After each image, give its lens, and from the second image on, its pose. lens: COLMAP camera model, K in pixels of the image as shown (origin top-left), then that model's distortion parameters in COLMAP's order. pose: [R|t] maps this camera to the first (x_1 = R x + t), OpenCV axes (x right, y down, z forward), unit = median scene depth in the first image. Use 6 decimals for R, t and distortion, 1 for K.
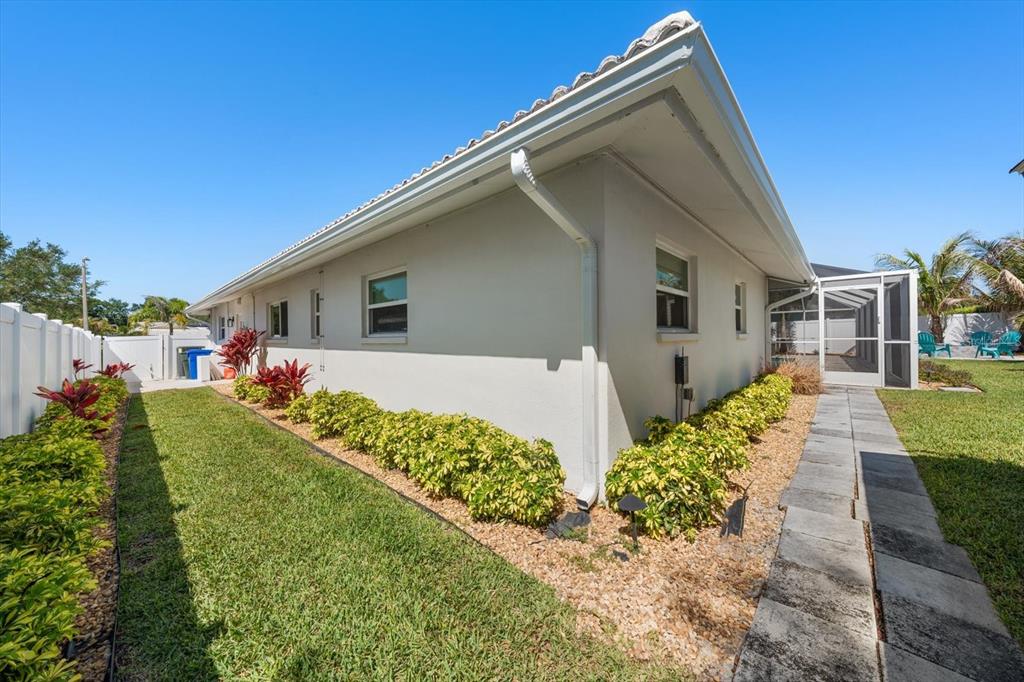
lens RADIAL K [[348.3, 0, 511.8], [0, 348.3, 335.6], [0, 0, 1]] dist [-0.000793, 0.000000]
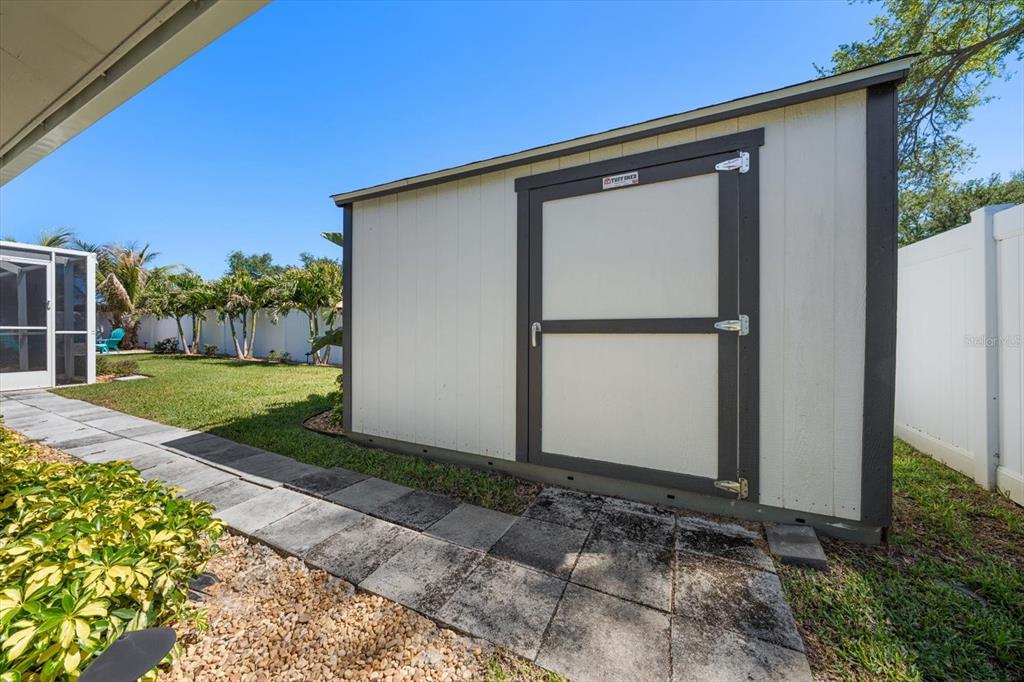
lens RADIAL K [[348.3, 0, 511.8], [0, 348.3, 335.6], [0, 0, 1]] dist [-0.000793, 0.000000]
pose [[-0.293721, 0.009424, 0.955845, -0.051948], [-0.004555, 0.999926, -0.011258, 0.031946], [-0.955880, -0.007661, -0.293657, 0.205751]]
